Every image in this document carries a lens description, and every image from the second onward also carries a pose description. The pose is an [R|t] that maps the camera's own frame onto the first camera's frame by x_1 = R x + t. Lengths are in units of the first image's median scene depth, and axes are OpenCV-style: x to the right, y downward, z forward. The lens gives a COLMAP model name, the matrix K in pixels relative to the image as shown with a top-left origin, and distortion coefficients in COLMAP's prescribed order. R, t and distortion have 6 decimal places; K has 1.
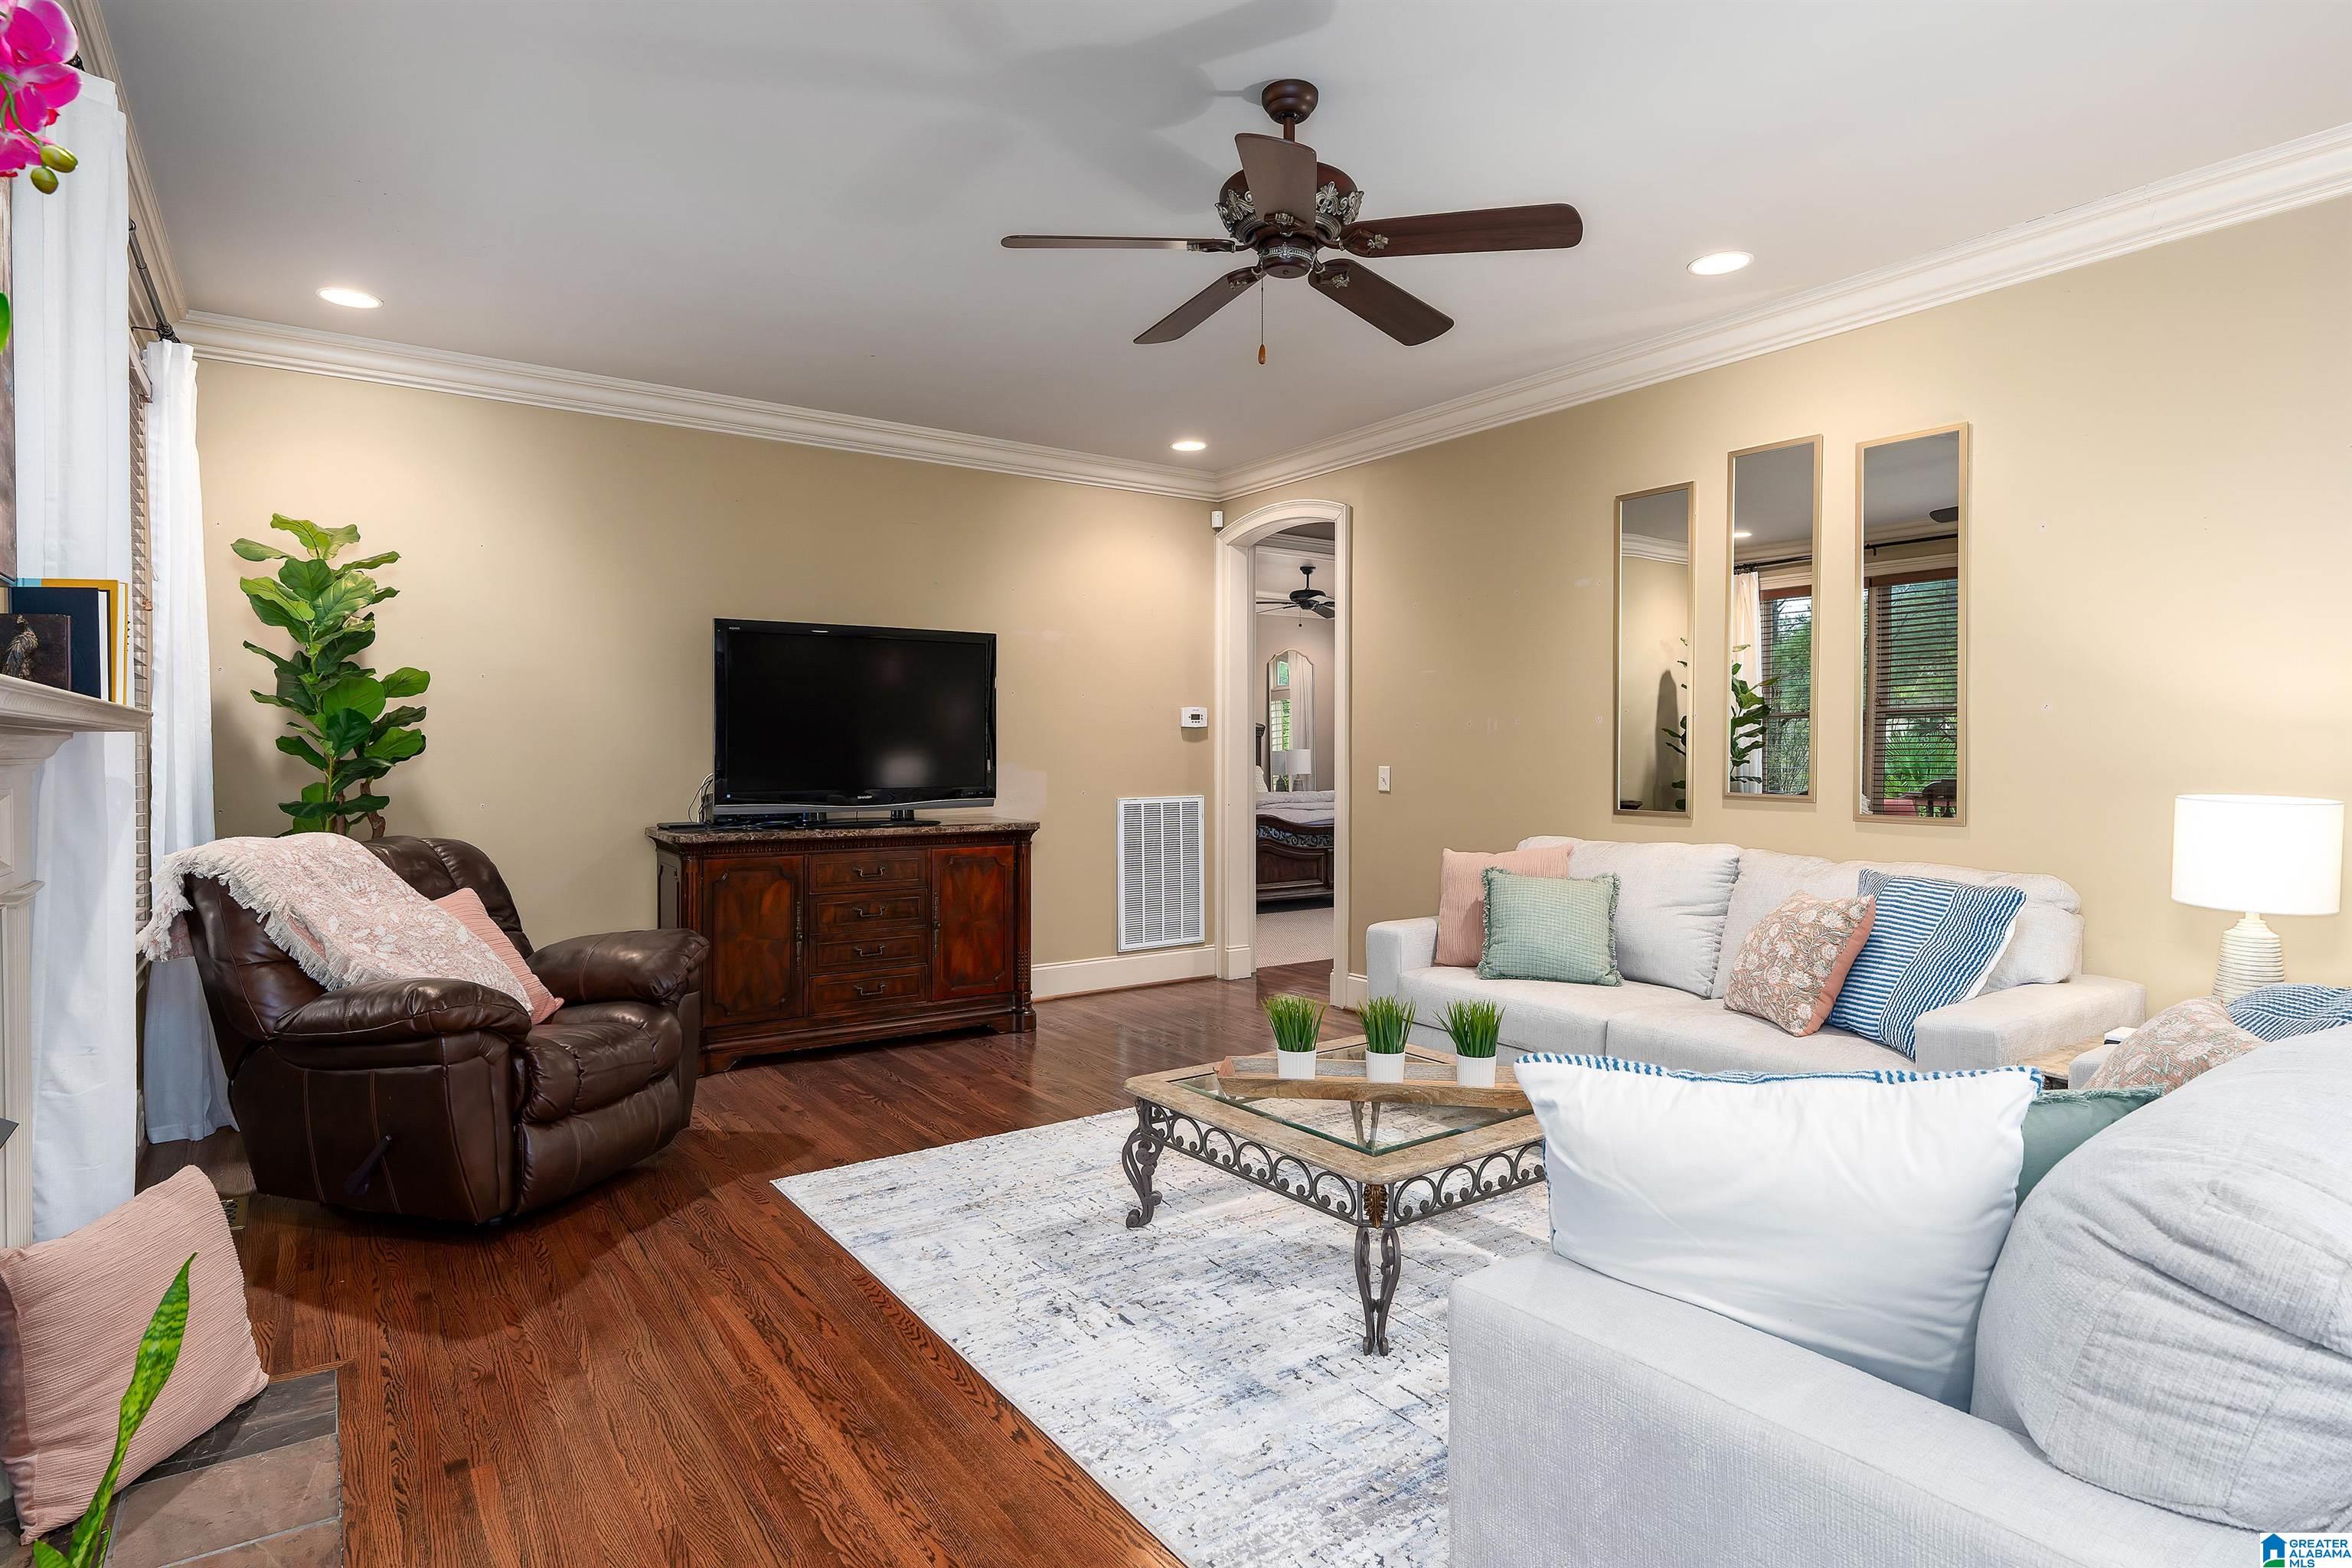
lens RADIAL K [[1249.6, 0, 1170.9], [0, 1249.6, 764.8], [0, 0, 1]] dist [0.000281, 0.000295]
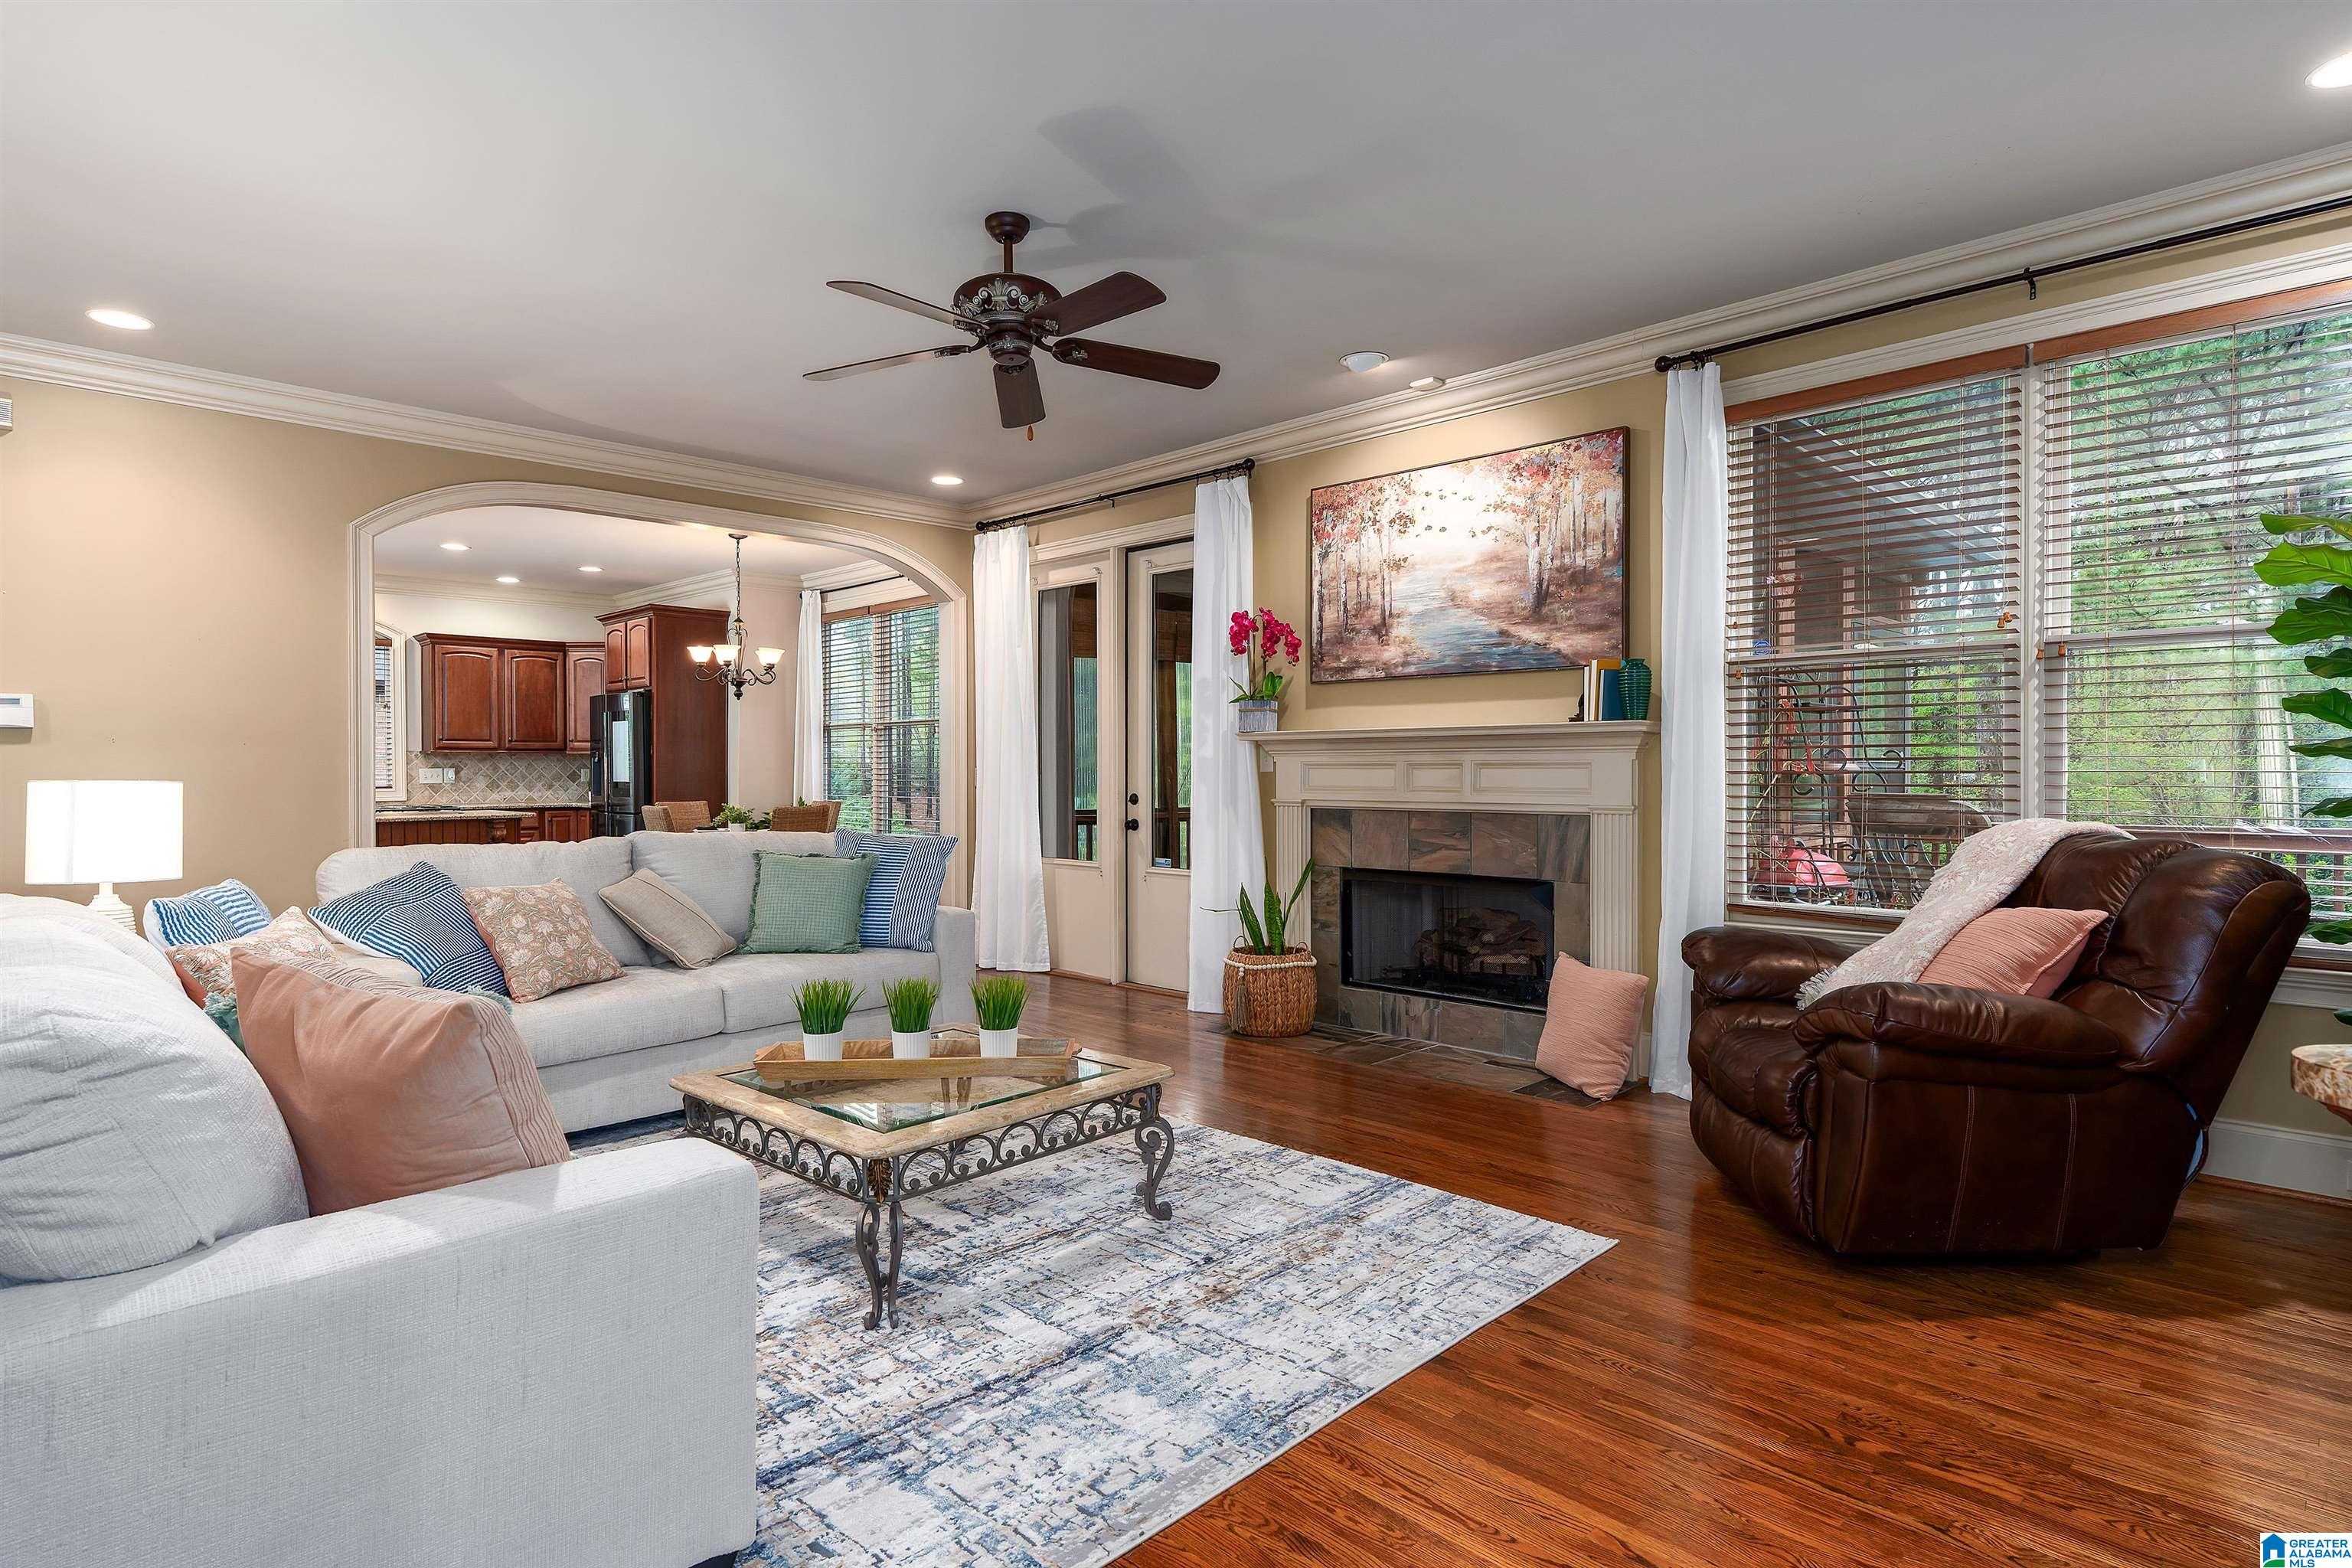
lens RADIAL K [[1249.6, 0, 1170.9], [0, 1249.6, 764.8], [0, 0, 1]] dist [0.000281, 0.000295]
pose [[-0.983044, 0.007555, -0.183216, 0.094305], [0.005084, 0.999890, 0.013951, -0.002336], [0.183301, 0.012782, -0.982974, 1.280650]]
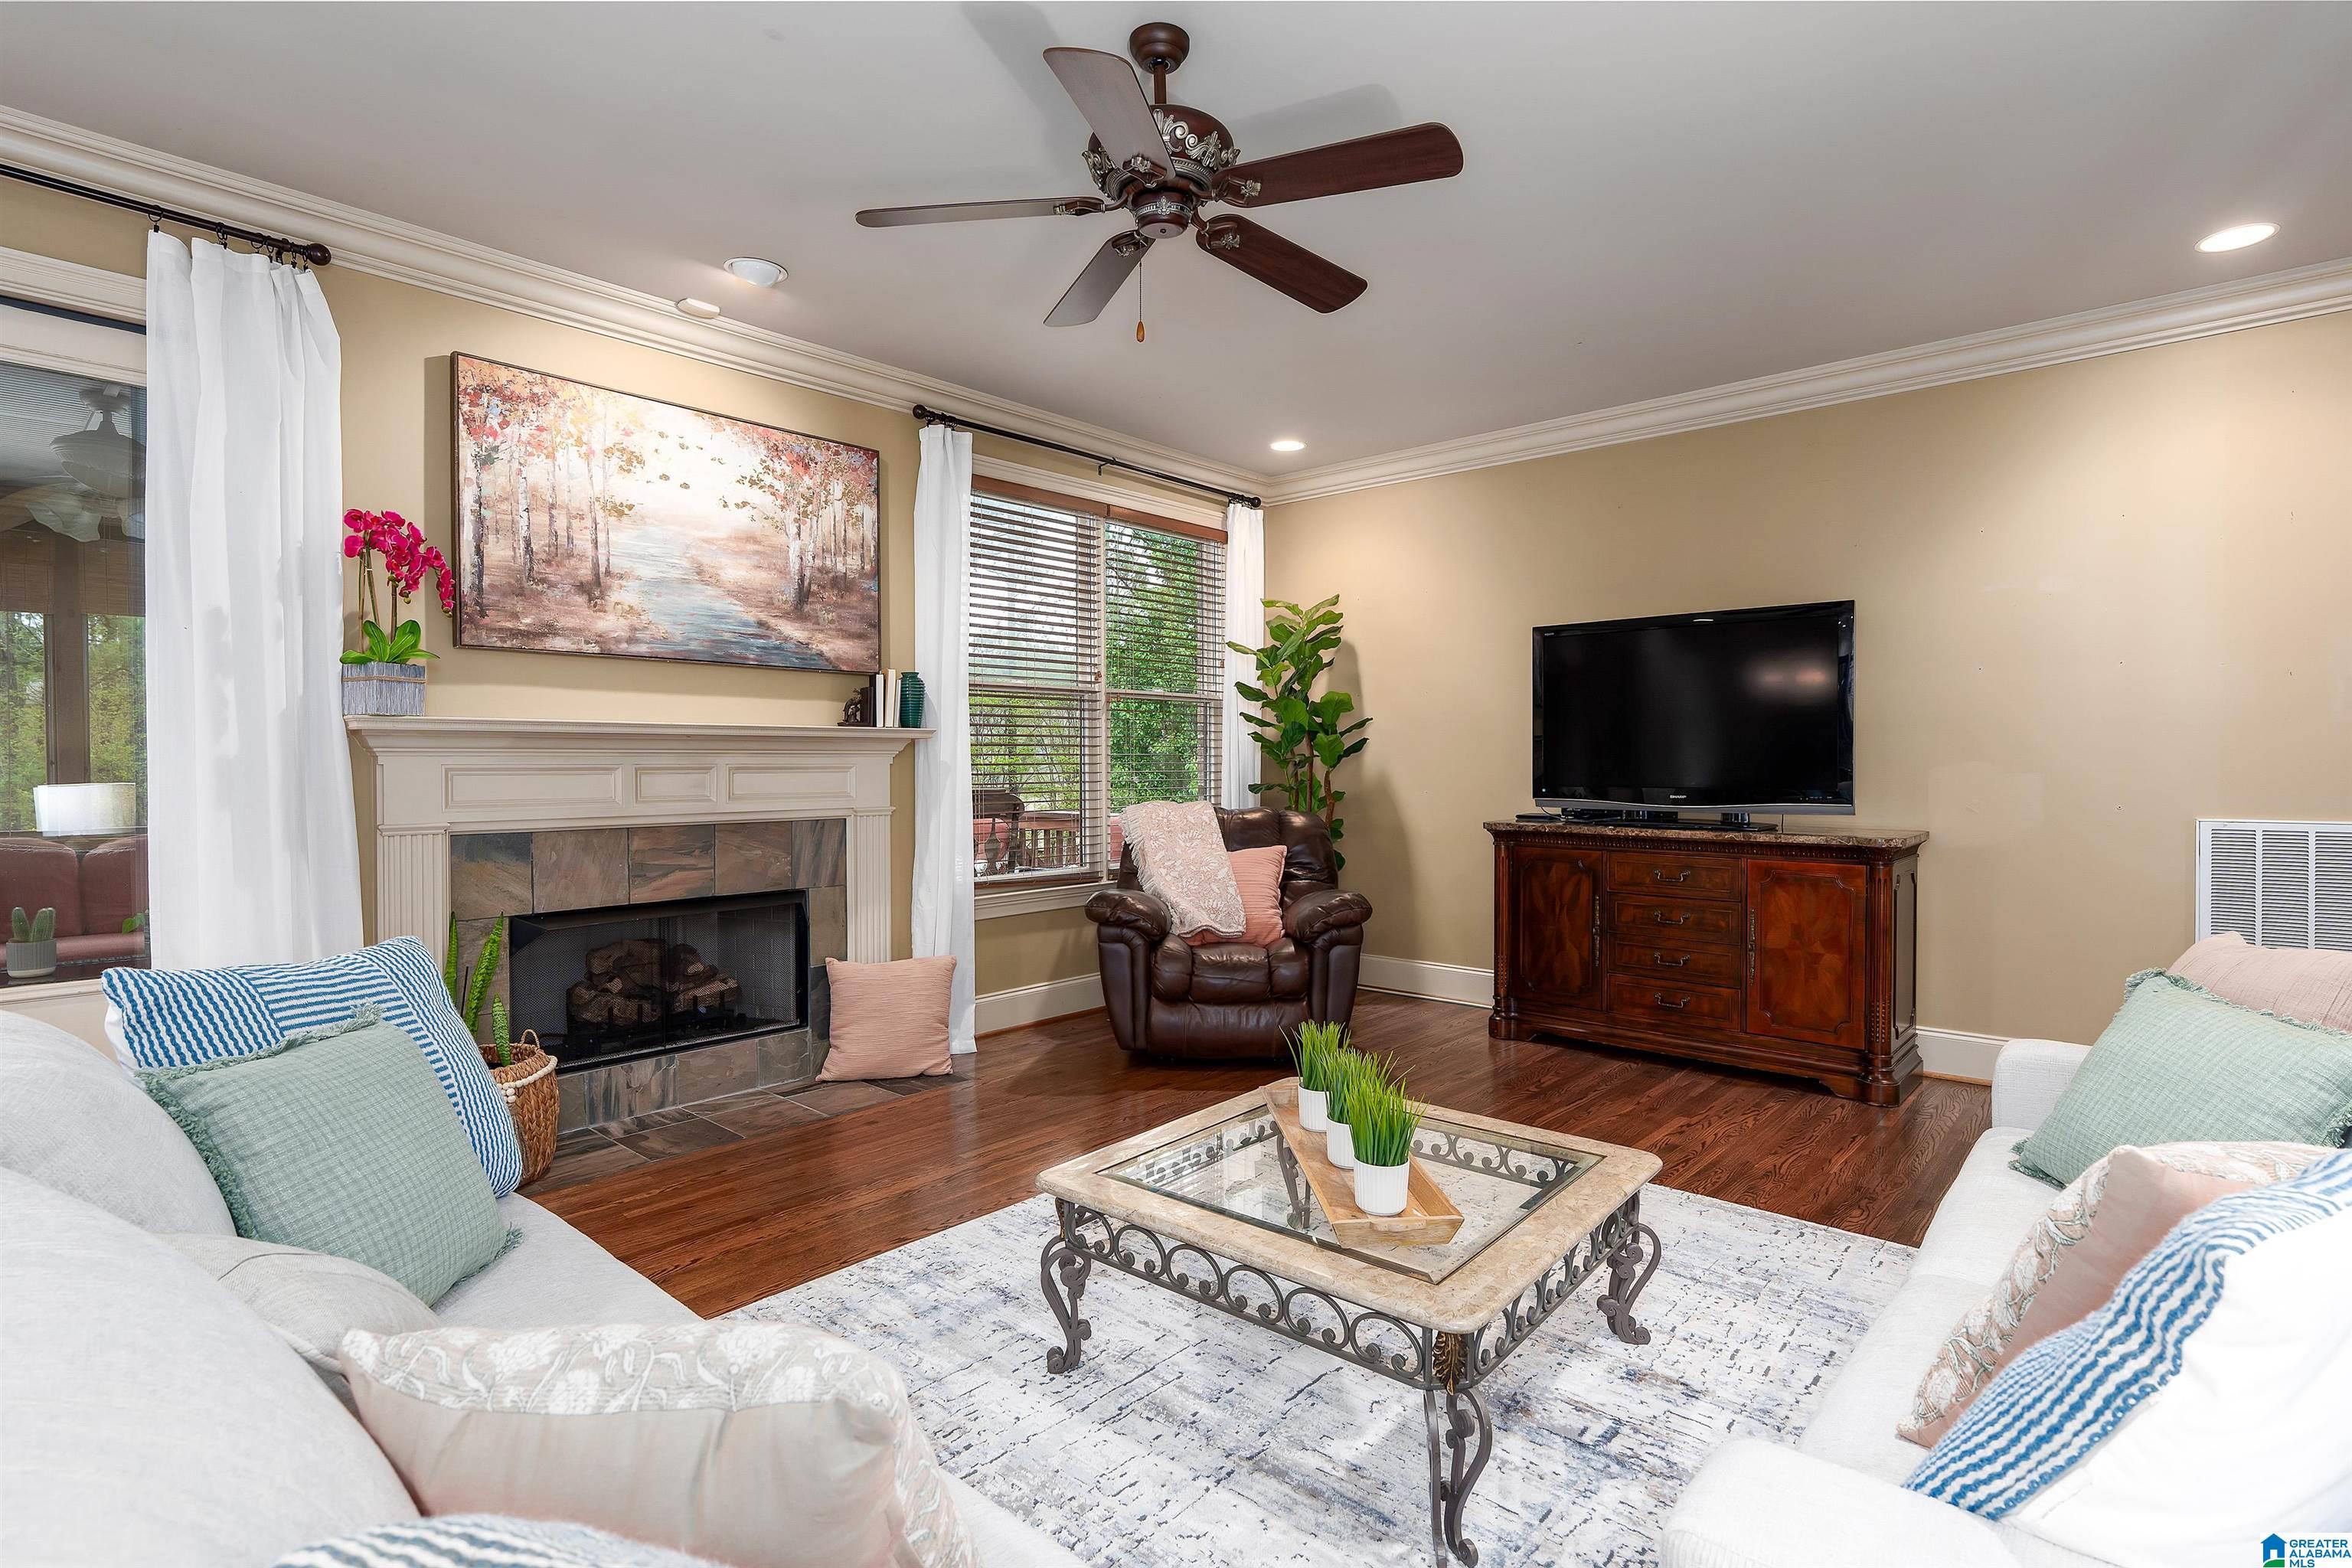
lens RADIAL K [[1144.9, 0, 1169.5], [0, 1144.9, 775.5], [0, 0, 1]] dist [0.001019, -0.000269]
pose [[0.233245, 0.012359, -0.972339, 0.526349], [-0.011297, 0.999886, 0.010000, 0.006033], [0.972352, 0.008652, 0.233358, 0.448766]]
